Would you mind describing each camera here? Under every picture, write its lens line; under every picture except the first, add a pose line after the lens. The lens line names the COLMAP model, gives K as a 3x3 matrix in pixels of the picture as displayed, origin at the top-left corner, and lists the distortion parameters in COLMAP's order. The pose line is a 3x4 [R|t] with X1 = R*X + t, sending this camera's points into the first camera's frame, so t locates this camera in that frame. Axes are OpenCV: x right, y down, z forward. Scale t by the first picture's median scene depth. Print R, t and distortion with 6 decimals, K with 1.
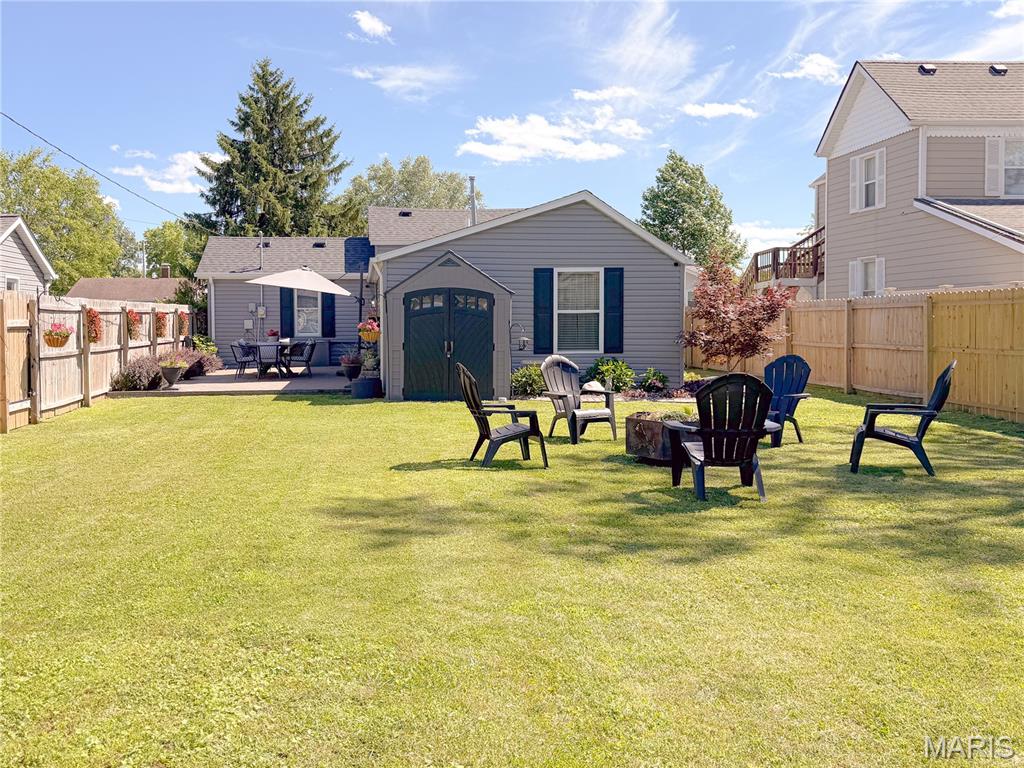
lens RADIAL K [[883.6, 0, 436.8], [0, 883.6, 349.3], [0, 0, 1]] dist [0.062393, -0.035612]
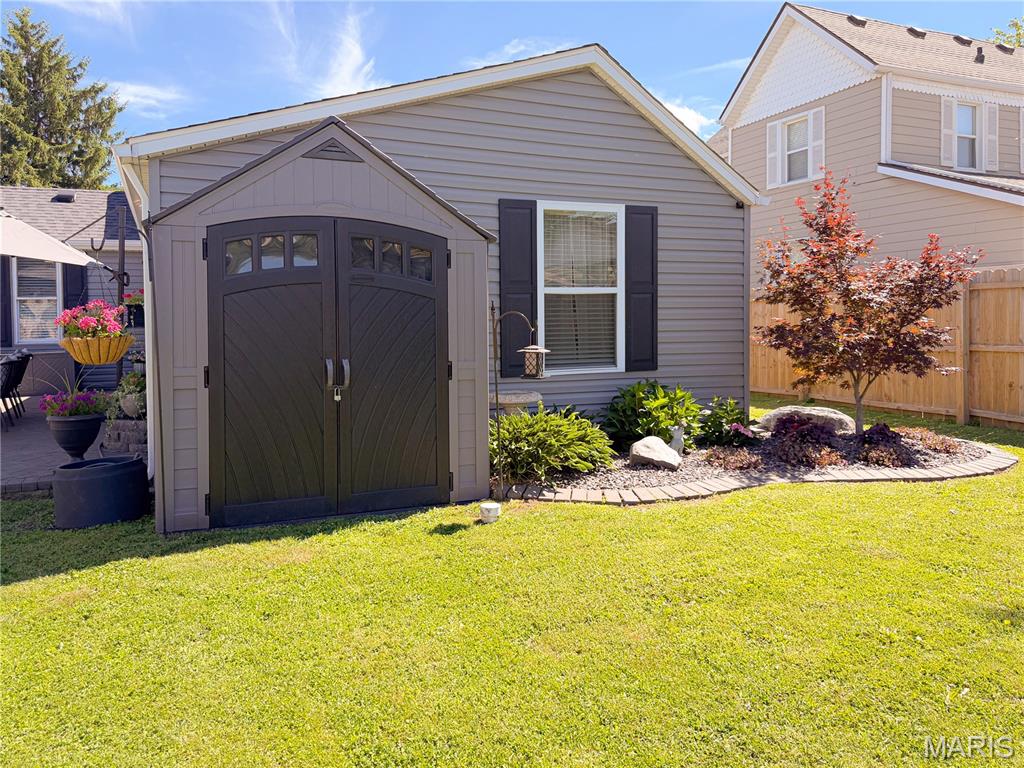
lens RADIAL K [[735.6, 0, 486.9], [0, 735.6, 332.5], [0, 0, 1]] dist [0.044957, -0.029983]
pose [[0.948463, -0.011599, 0.316674, -0.018594], [0.018033, 0.999686, -0.017394, -0.009743], [-0.316373, 0.022208, 0.948375, 0.488123]]
